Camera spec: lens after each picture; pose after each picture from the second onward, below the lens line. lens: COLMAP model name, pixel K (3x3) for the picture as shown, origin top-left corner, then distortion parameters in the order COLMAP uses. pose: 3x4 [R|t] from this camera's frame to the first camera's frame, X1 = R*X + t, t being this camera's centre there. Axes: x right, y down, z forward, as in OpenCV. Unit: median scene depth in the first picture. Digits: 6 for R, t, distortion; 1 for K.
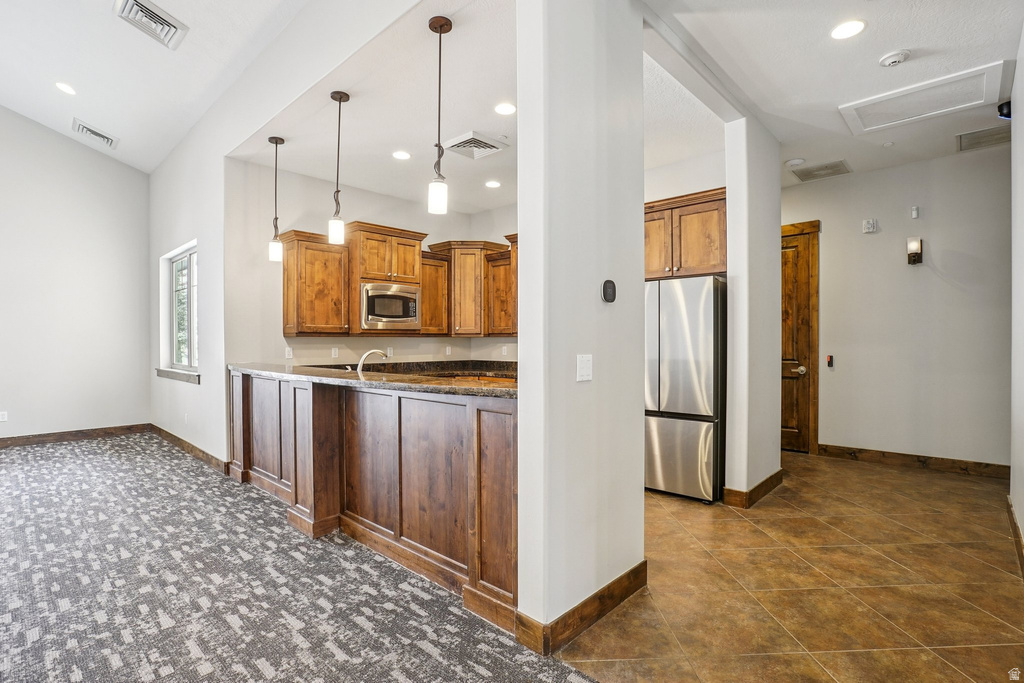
lens RADIAL K [[493.7, 0, 512.3], [0, 493.7, 340.8], [0, 0, 1]] dist [-0.001851, 0.000057]
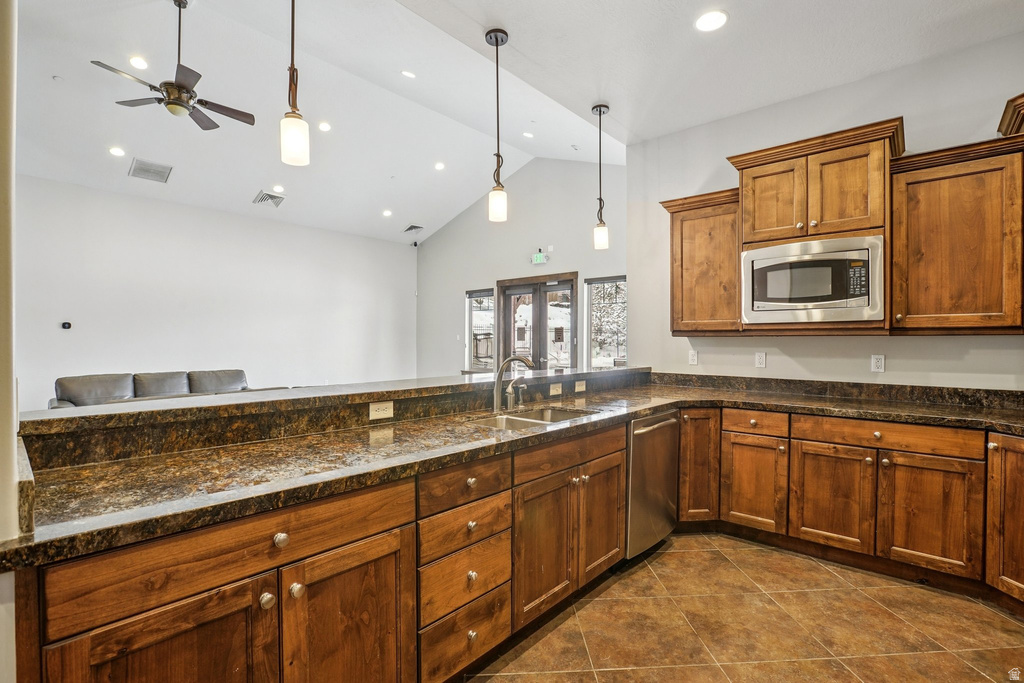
lens RADIAL K [[484.7, 0, 511.4], [0, 484.7, 345.1], [0, 0, 1]] dist [-0.002702, 0.000046]
pose [[0.052285, 0.008530, -0.998596, 0.289516], [-0.005712, 0.999950, 0.008243, 0.000229], [0.998616, 0.005273, 0.052331, 0.641969]]
